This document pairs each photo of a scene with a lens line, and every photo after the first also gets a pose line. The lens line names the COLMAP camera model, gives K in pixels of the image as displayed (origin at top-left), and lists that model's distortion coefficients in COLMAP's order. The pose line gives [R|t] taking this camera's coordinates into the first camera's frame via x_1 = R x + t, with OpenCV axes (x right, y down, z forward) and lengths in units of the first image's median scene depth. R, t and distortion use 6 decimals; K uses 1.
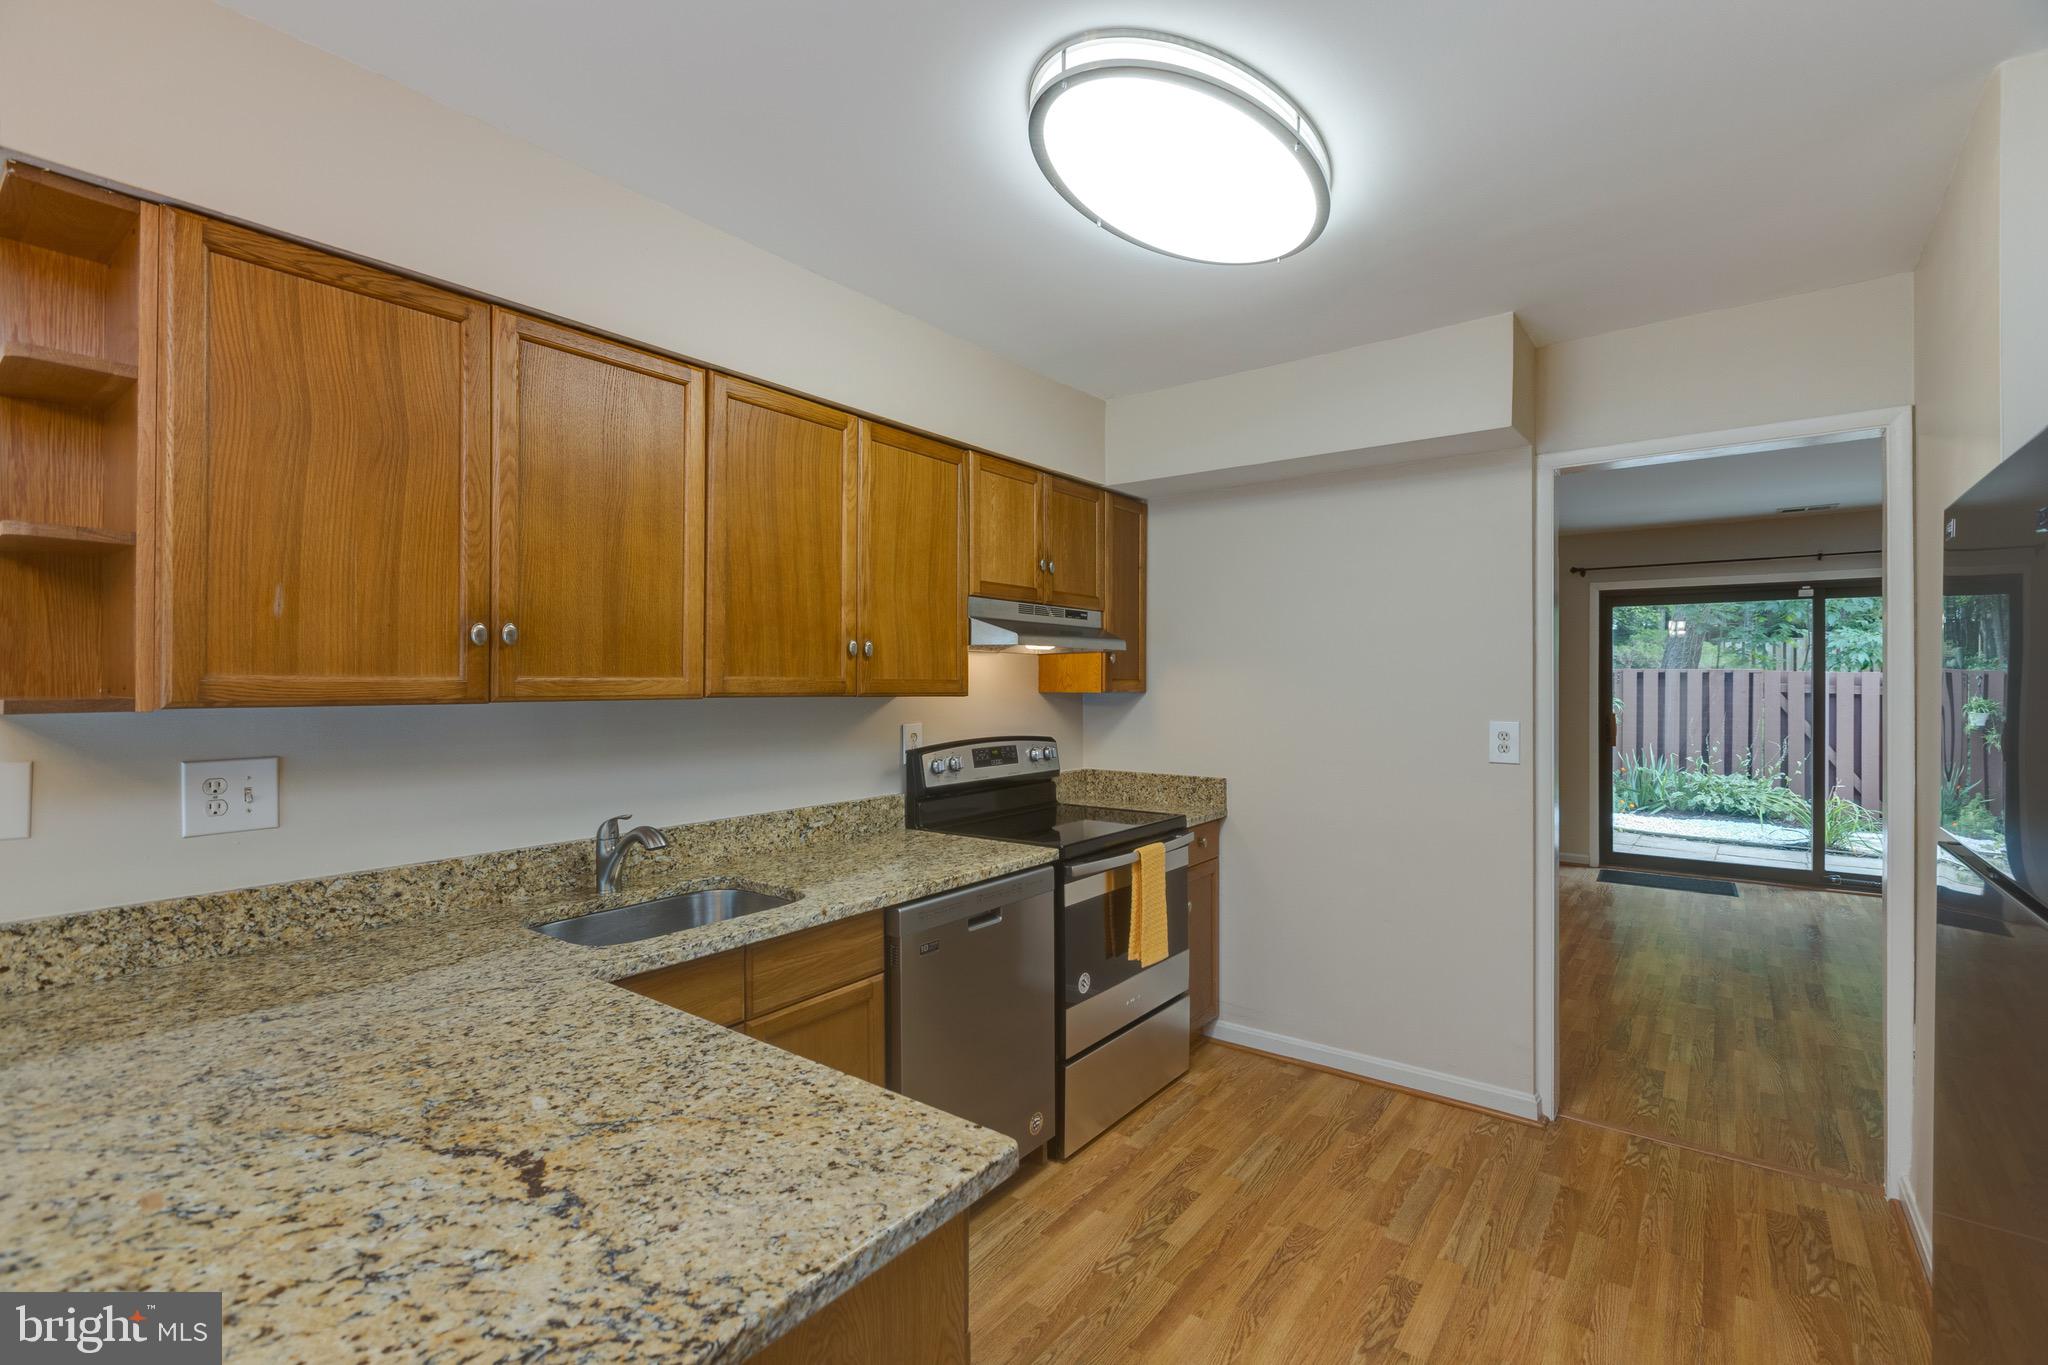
lens RADIAL K [[909.2, 0, 1029.2], [0, 909.2, 680.1], [0, 0, 1]] dist [0.004524, -0.001755]
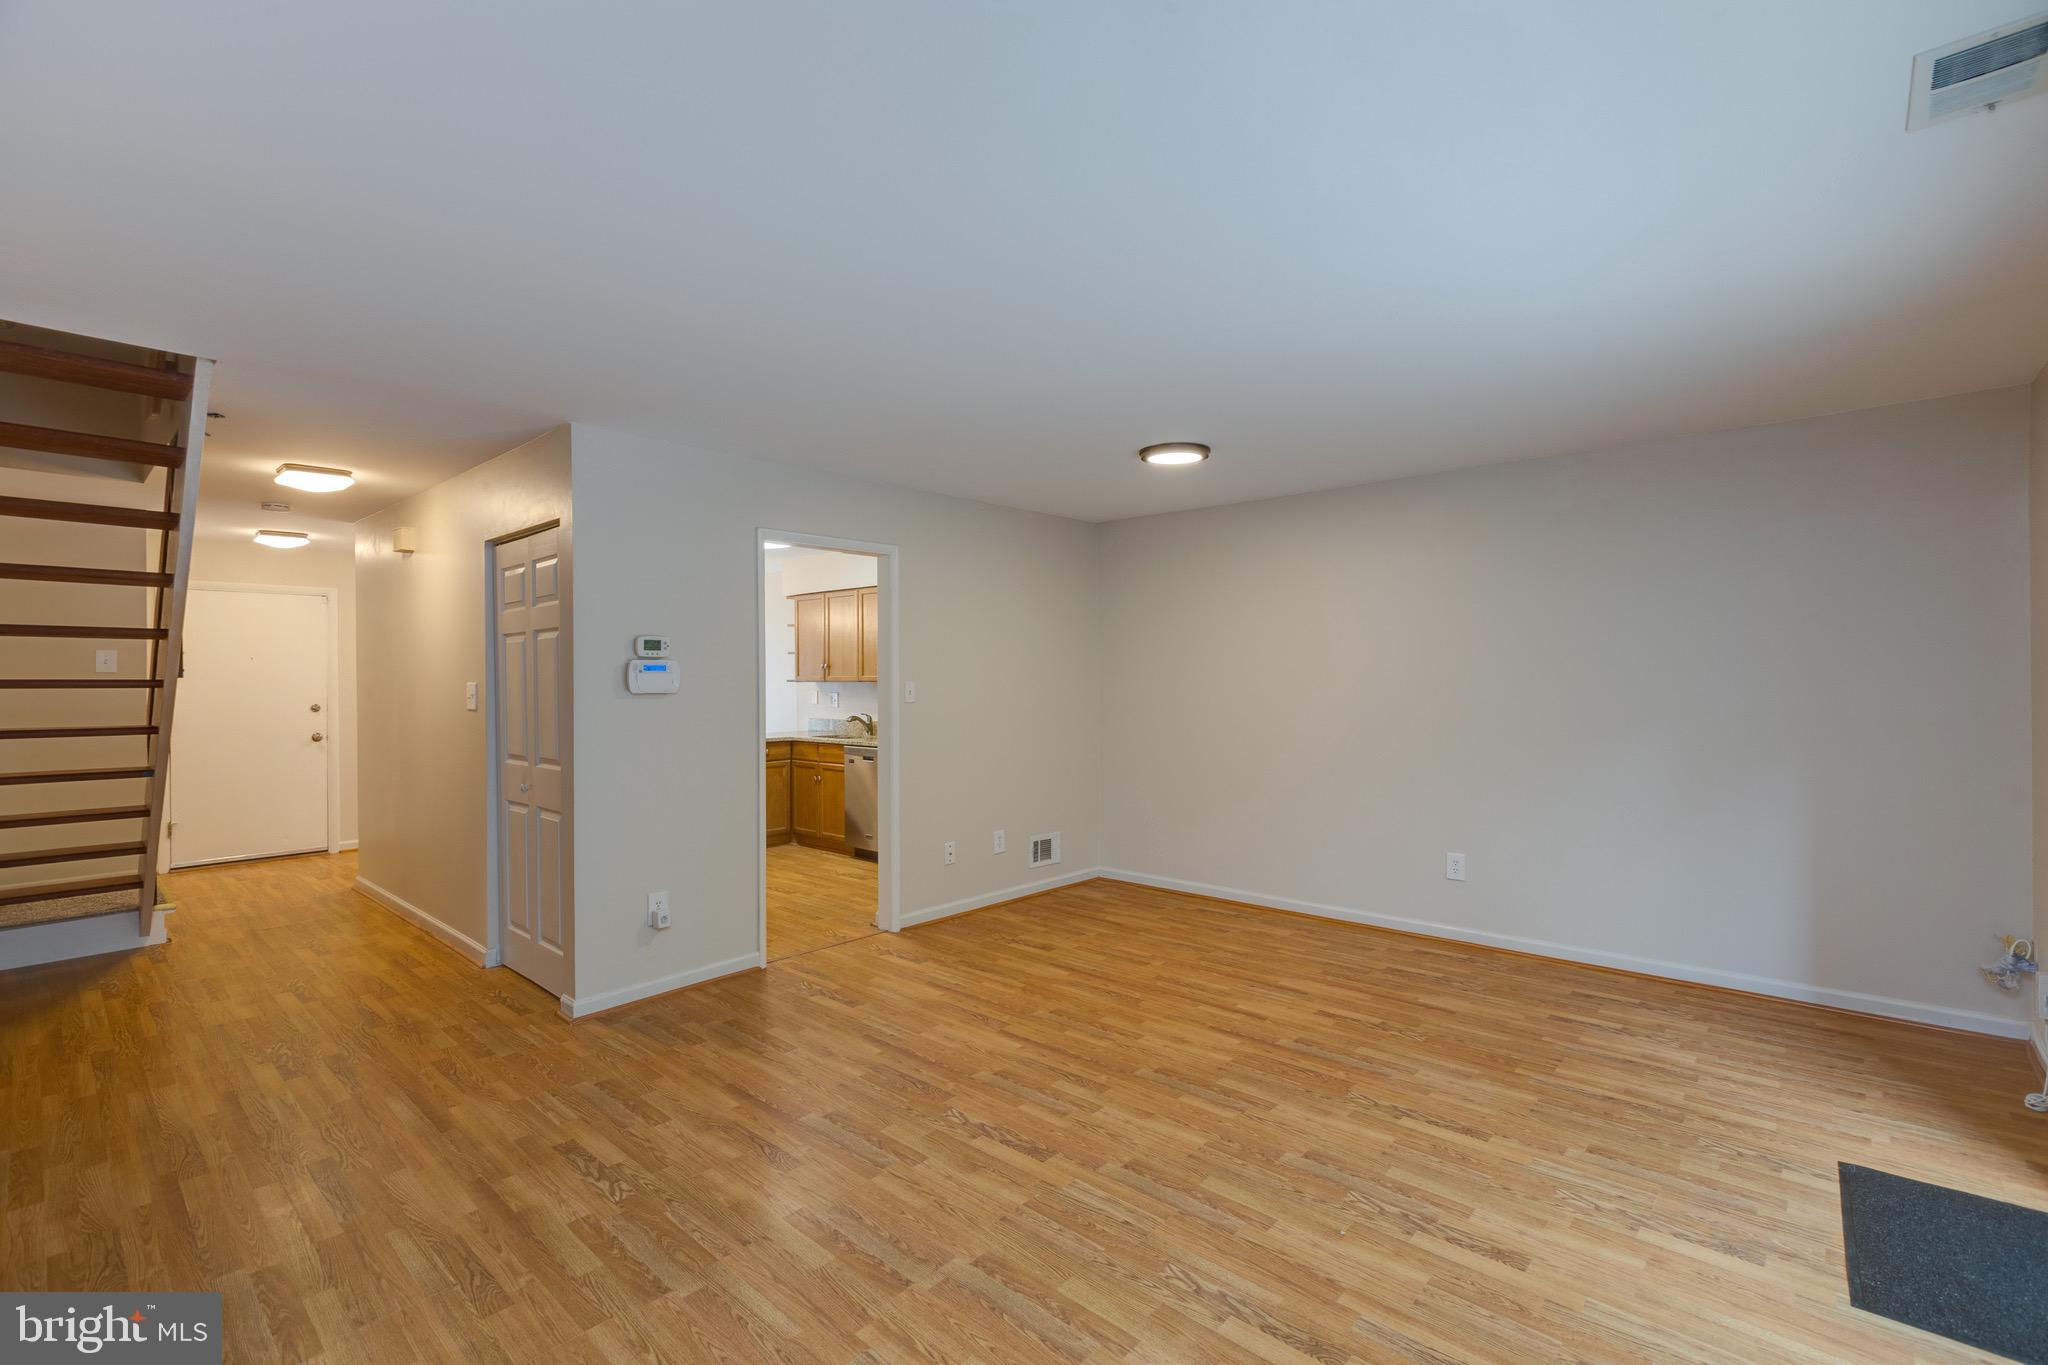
lens RADIAL K [[909.2, 0, 1033.5], [0, 909.2, 680.0], [0, 0, 1]] dist [0.004524, -0.001755]
pose [[-0.079519, 0.007607, -0.996804, 3.049063], [0.003795, 0.999966, 0.007328, -0.010056], [0.996826, -0.003200, -0.079545, 1.911253]]
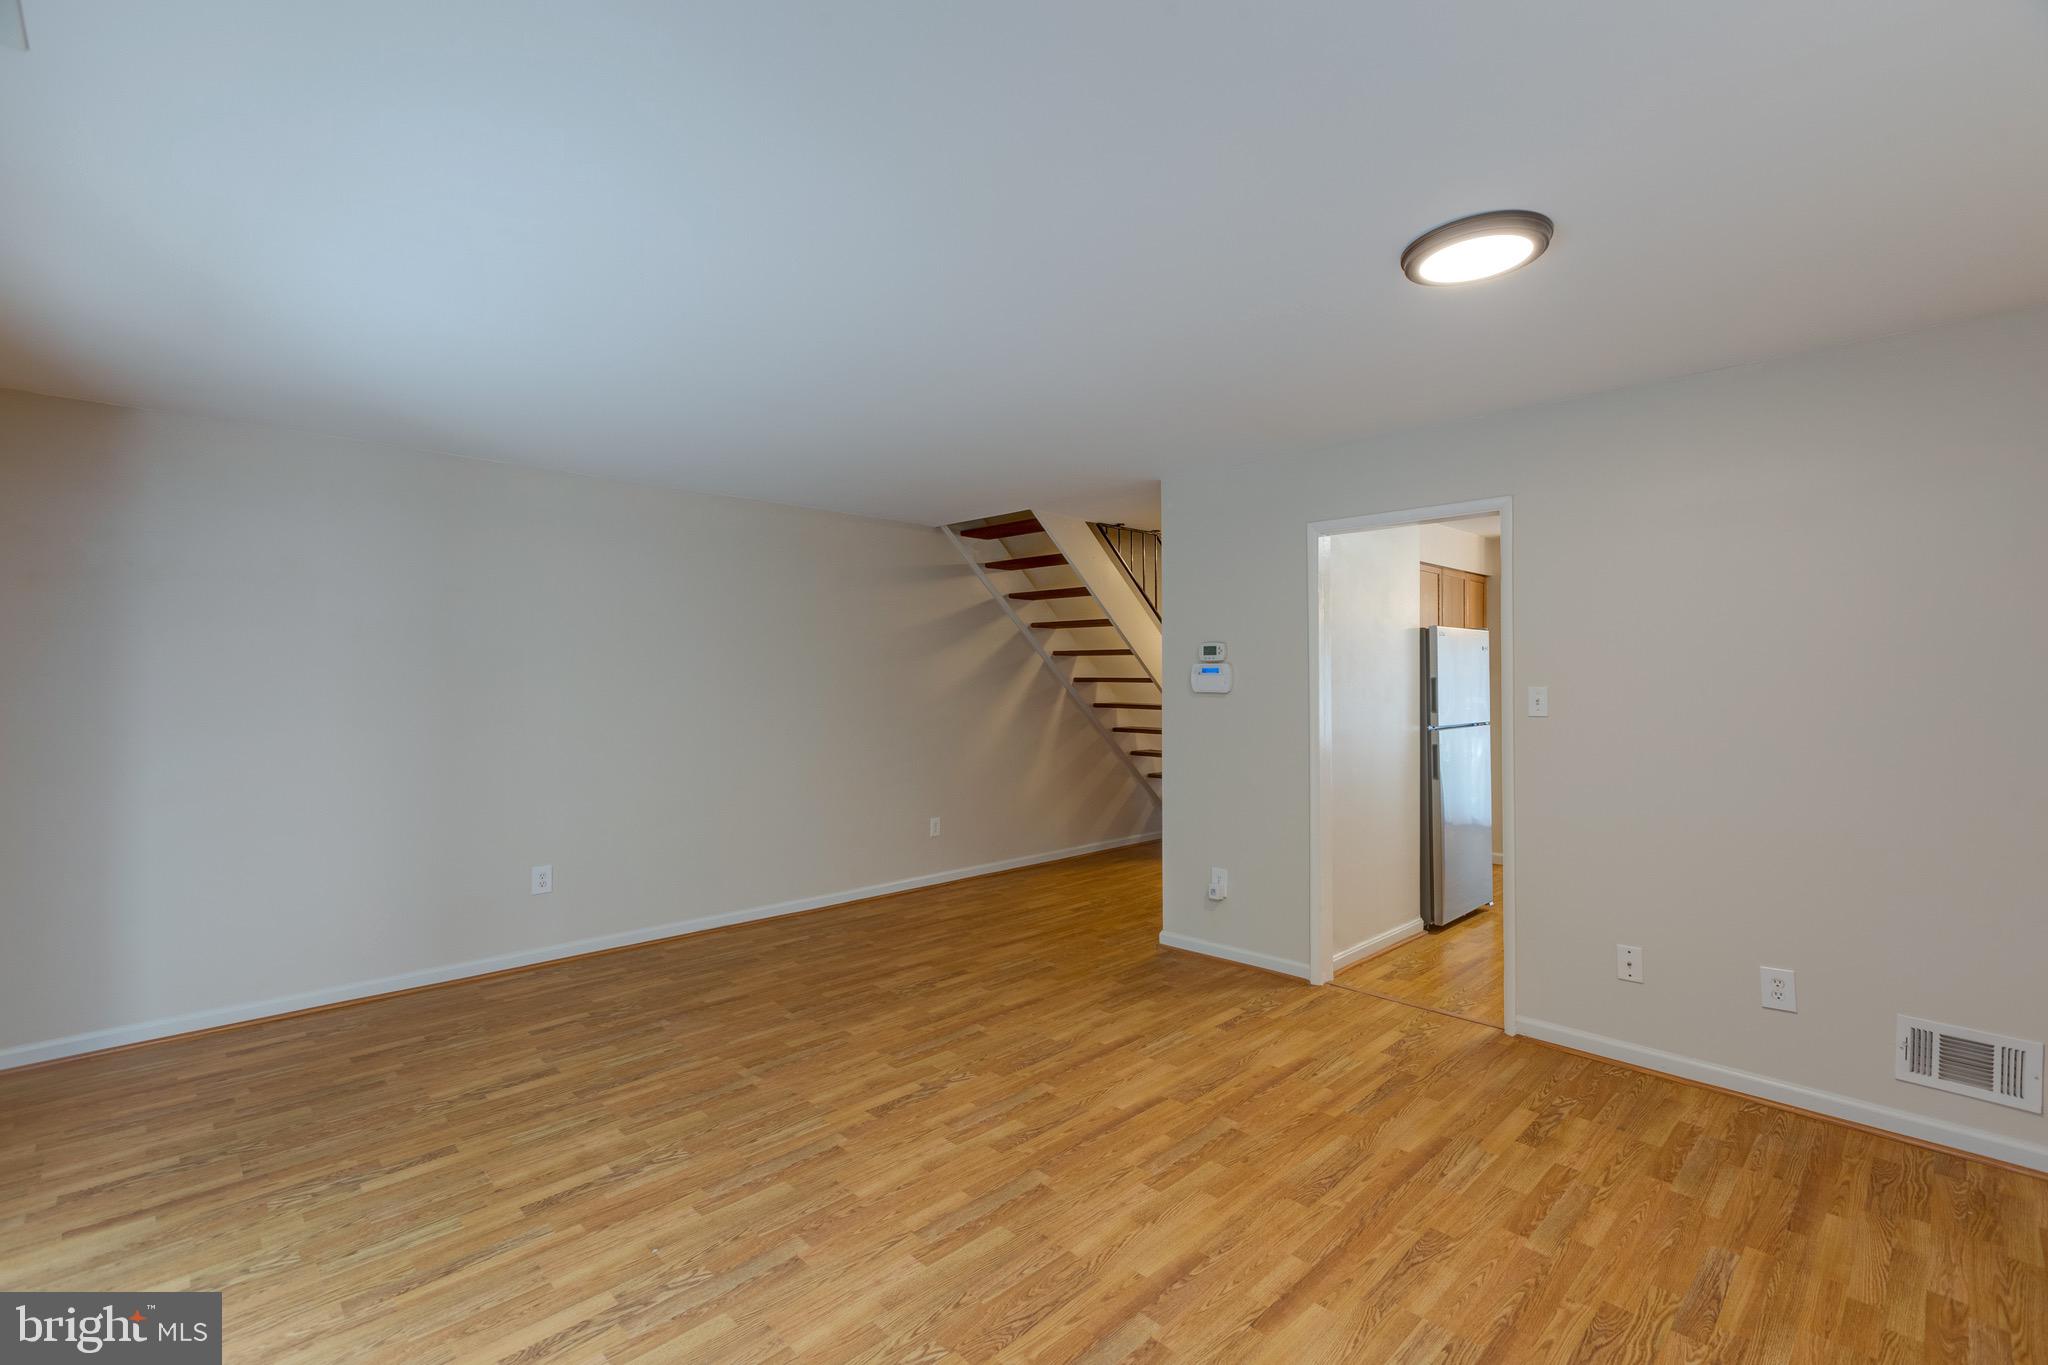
lens RADIAL K [[909.2, 0, 1027.3], [0, 909.2, 672.0], [0, 0, 1]] dist [0.004524, -0.001755]
pose [[-0.989549, 0.006238, 0.144062, 1.414702], [0.005415, 0.999967, -0.006099, -0.010458], [-0.144095, -0.005255, -0.989550, 3.140348]]
